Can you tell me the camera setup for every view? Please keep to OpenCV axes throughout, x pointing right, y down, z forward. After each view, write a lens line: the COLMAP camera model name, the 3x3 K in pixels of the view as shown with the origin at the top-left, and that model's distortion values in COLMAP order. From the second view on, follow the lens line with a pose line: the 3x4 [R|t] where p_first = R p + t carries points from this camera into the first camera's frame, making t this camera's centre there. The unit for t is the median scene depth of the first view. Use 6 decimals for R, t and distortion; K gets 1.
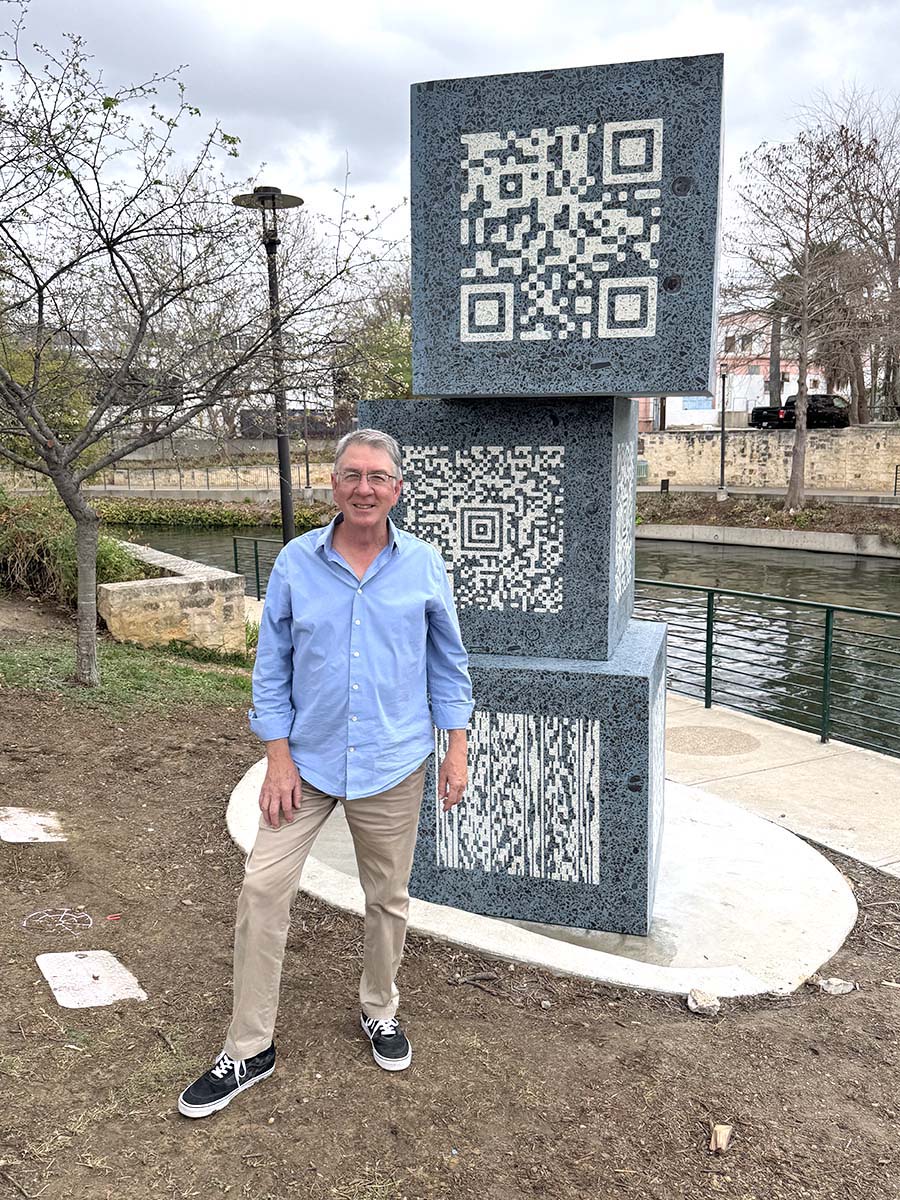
lens RADIAL K [[852.7, 0, 450.0], [0, 852.7, 600.0], [0, 0, 1]] dist [0.129243, -0.226056]
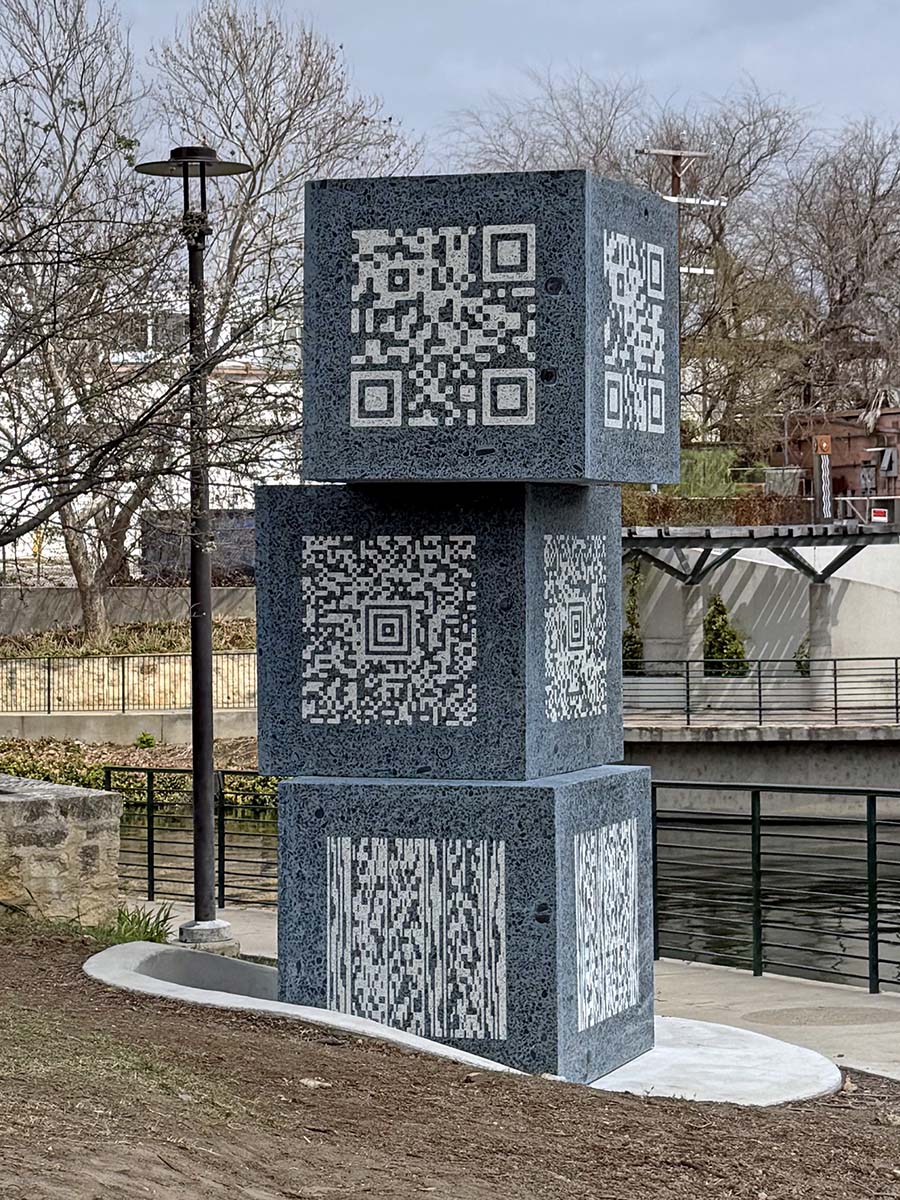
lens RADIAL K [[2311.5, 0, 450.0], [0, 2311.5, 600.0], [0, 0, 1]] dist [0.058620, 0.157896]
pose [[0.994978, 0.008702, -0.099712, 0.346372], [-0.026427, 0.983702, -0.177856, 0.314785], [0.096539, 0.179598, 0.978992, -1.345188]]
